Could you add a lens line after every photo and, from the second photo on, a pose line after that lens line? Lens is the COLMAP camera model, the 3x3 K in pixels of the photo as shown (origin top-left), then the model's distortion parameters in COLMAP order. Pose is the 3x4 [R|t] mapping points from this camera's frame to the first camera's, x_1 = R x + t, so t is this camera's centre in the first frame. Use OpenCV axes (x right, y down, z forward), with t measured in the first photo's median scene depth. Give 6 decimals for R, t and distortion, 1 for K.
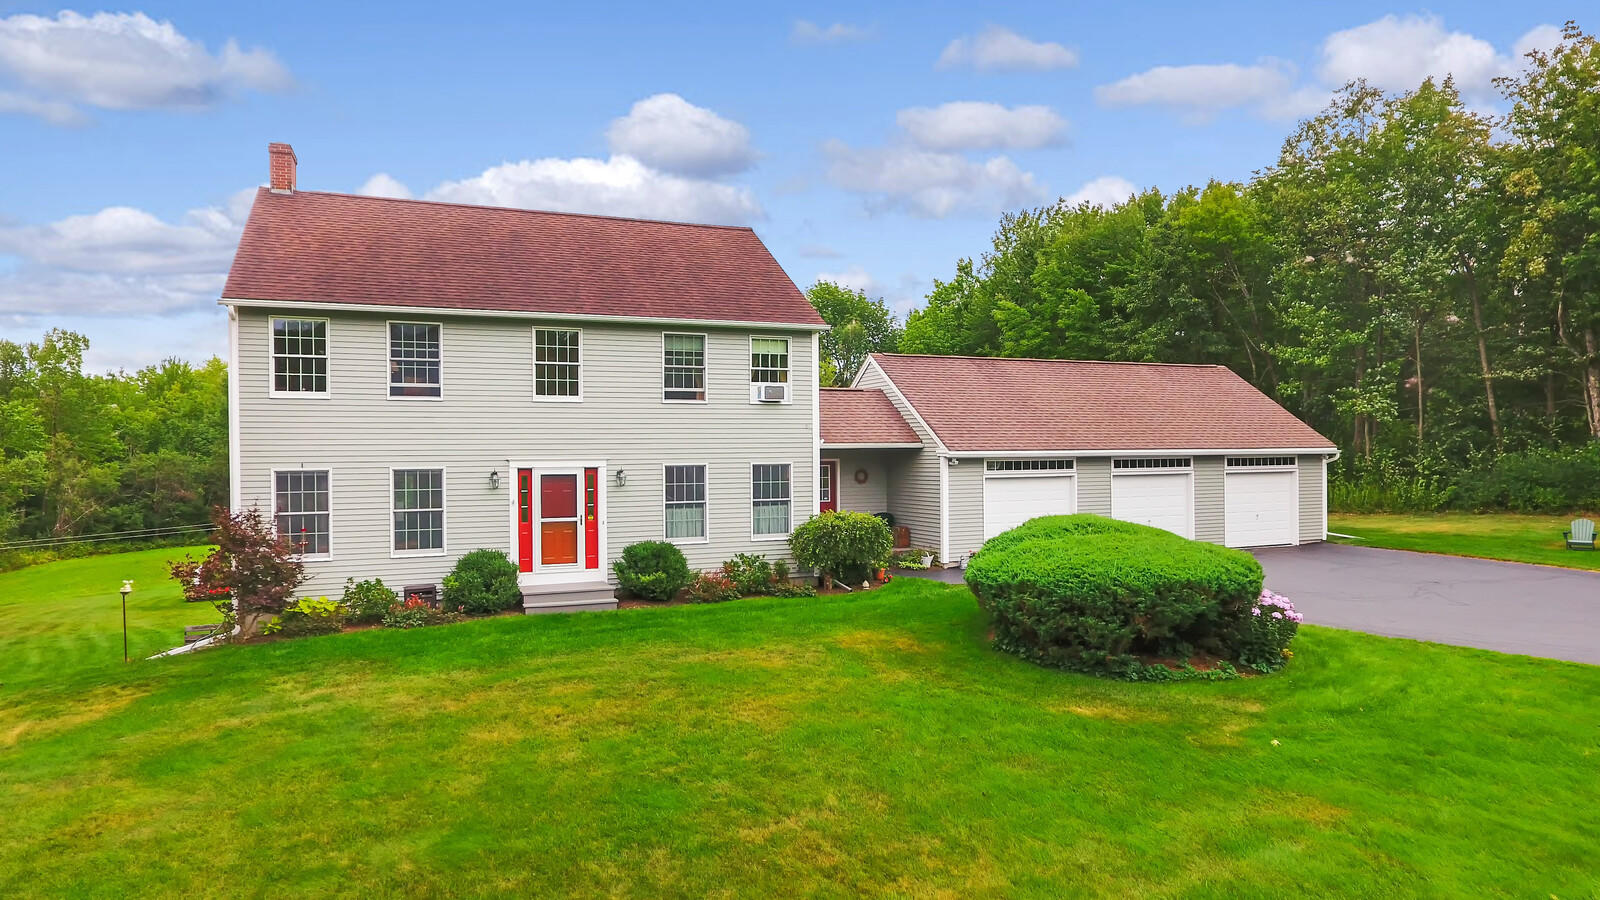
lens RADIAL K [[935.6, 0, 788.2], [0, 935.6, 452.0], [0, 0, 1]] dist [-0.004571, -0.000145]
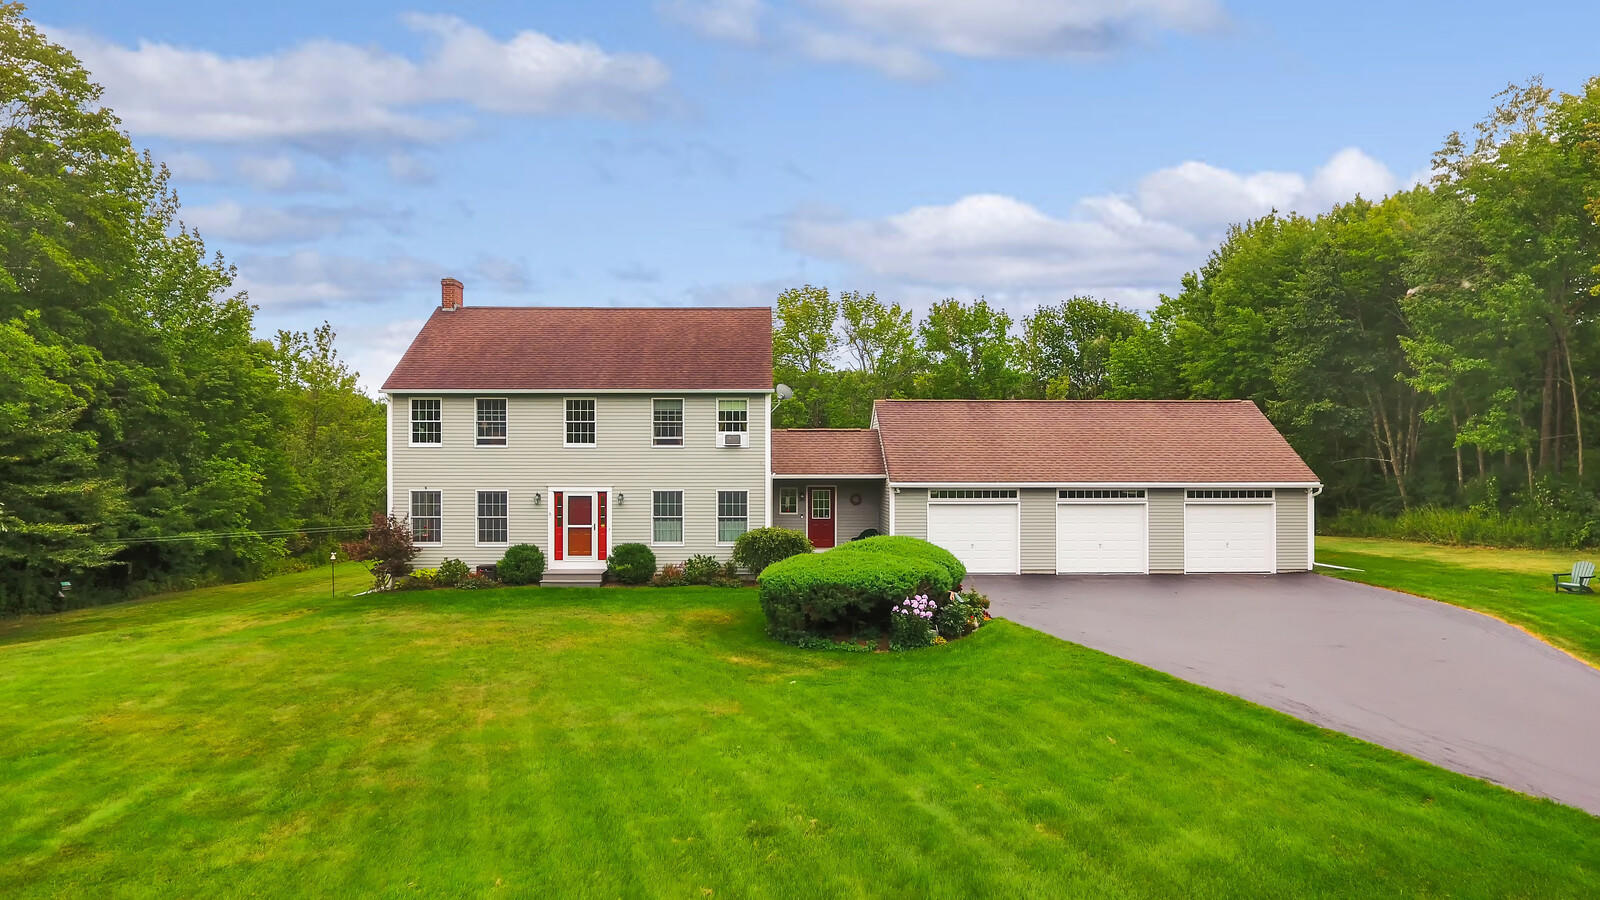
lens RADIAL K [[935.6, 0, 788.2], [0, 935.6, 452.0], [0, 0, 1]] dist [-0.004571, -0.000145]
pose [[0.934431, 0.006658, -0.356083, 0.597586], [-0.008588, 0.999956, -0.003840, -0.043509], [0.356041, 0.006646, 0.934447, -0.280687]]
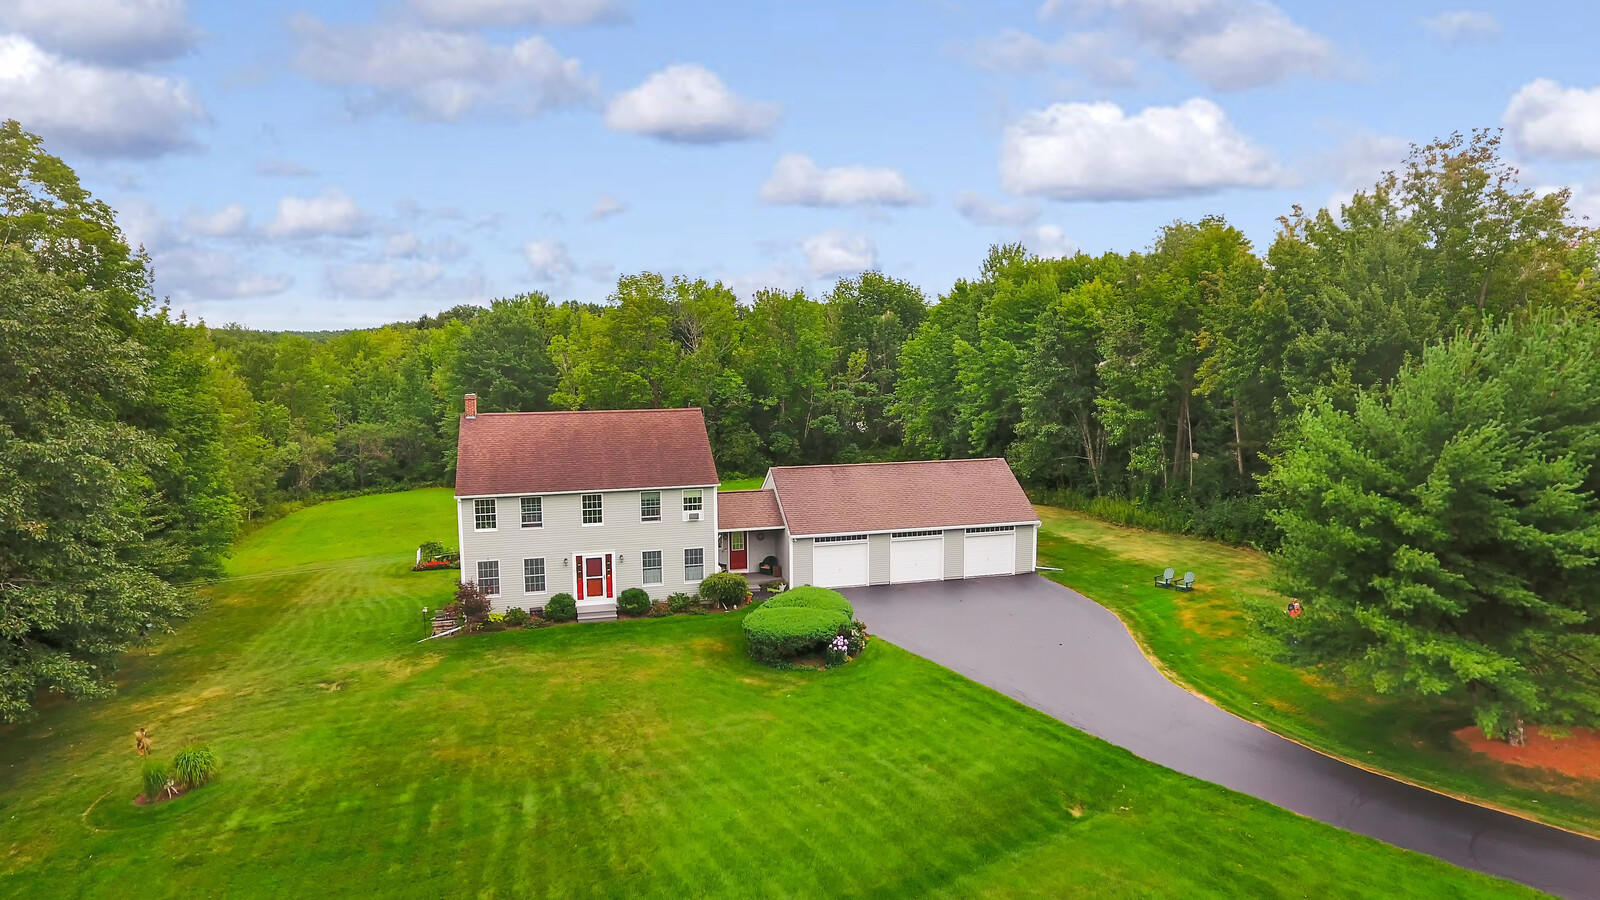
lens RADIAL K [[935.6, 0, 788.2], [0, 935.6, 452.0], [0, 0, 1]] dist [-0.004571, -0.000145]
pose [[0.991721, 0.016580, -0.127334, 0.504197], [-0.002127, 0.993614, 0.112817, -0.486128], [0.128392, -0.111612, 0.985423, -1.139822]]
